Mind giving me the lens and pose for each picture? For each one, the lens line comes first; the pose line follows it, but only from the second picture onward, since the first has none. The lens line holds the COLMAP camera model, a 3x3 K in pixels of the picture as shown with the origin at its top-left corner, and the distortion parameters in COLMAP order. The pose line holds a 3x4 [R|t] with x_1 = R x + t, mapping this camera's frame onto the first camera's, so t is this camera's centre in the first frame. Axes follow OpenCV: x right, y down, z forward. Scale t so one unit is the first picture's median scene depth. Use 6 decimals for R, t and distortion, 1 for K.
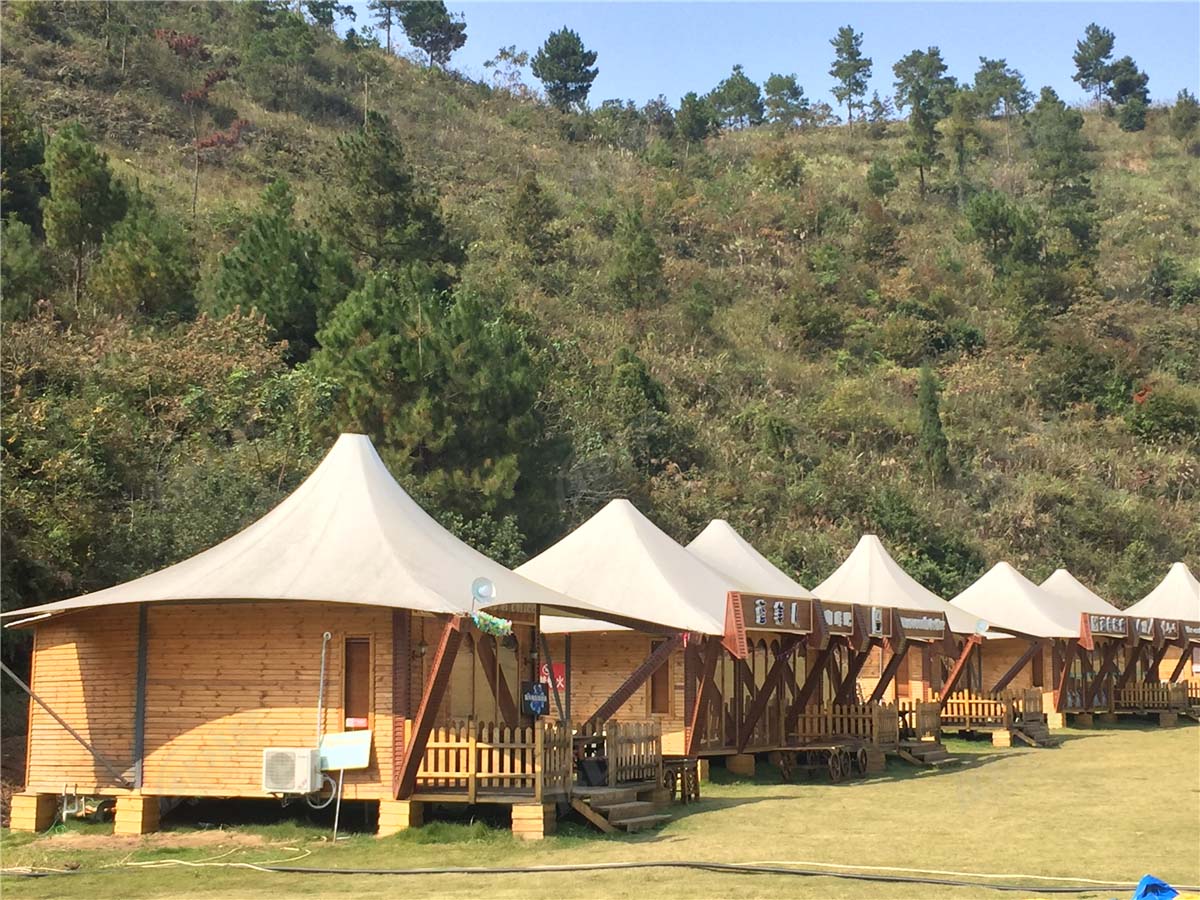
lens RADIAL K [[1938.1, 0, 600.0], [0, 1938.1, 450.0], [0, 0, 1]] dist [0.034426, 0.017060]
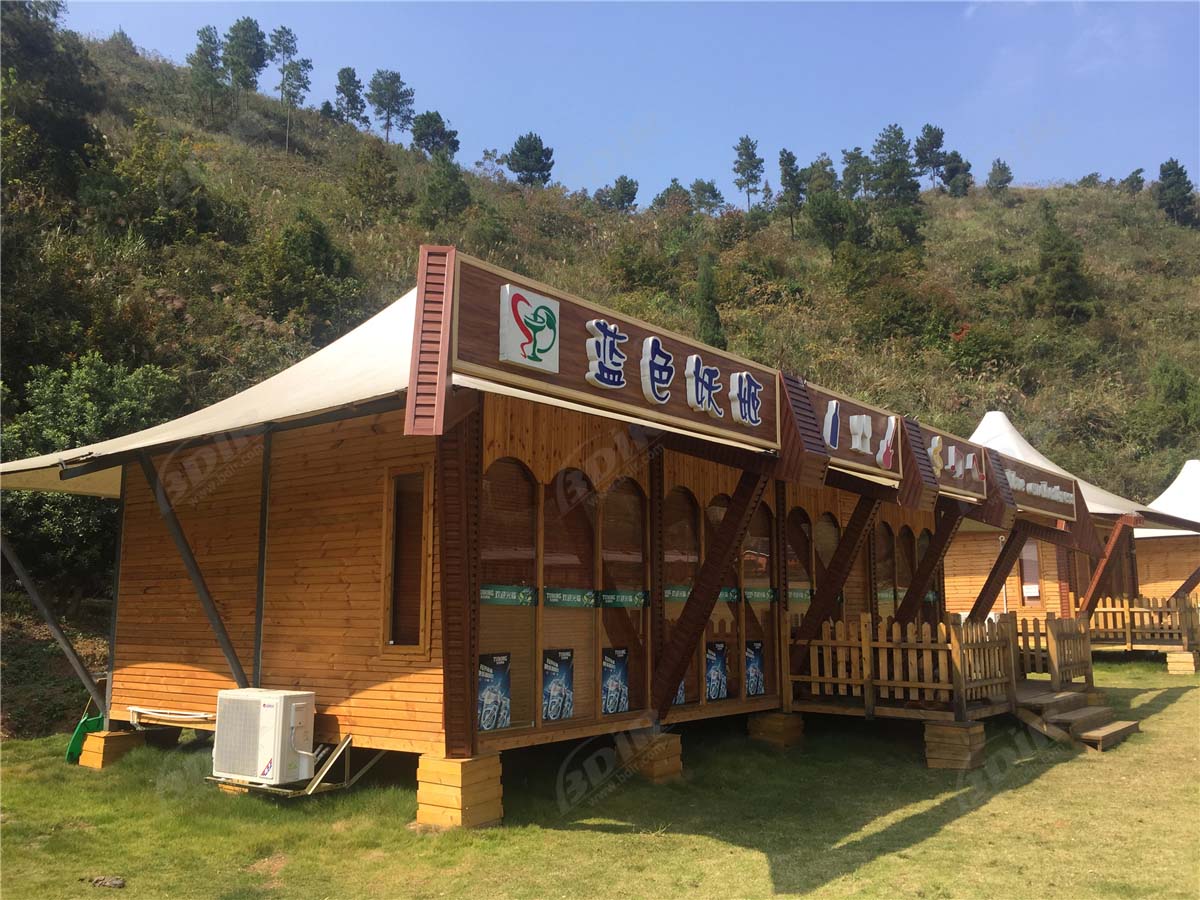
lens RADIAL K [[1027.7, 0, 600.0], [0, 1027.7, 450.0], [0, 0, 1]] dist [0.034636, 0.005327]
pose [[0.996515, -0.014703, -0.082106, 0.087543], [0.011583, 0.999197, -0.038349, 0.034238], [0.082604, 0.037264, 0.995886, 0.290550]]
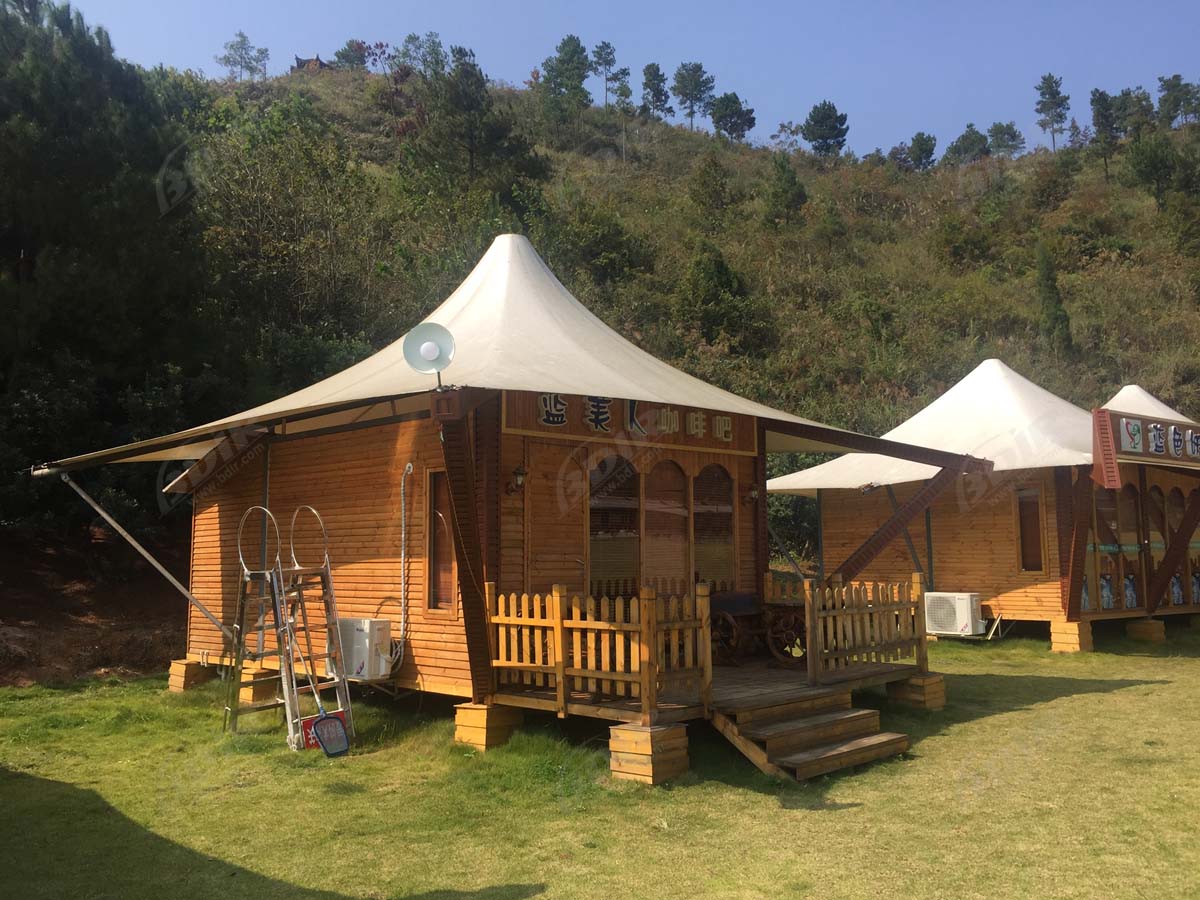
lens RADIAL K [[1018.3, 0, 600.0], [0, 1018.3, 450.0], [0, 0, 1]] dist [0.097178, -0.146159]
pose [[0.940503, -0.043713, -0.336961, 0.070630], [0.046971, 0.998895, 0.001520, 0.027998], [0.336522, -0.017257, 0.941518, 0.234048]]
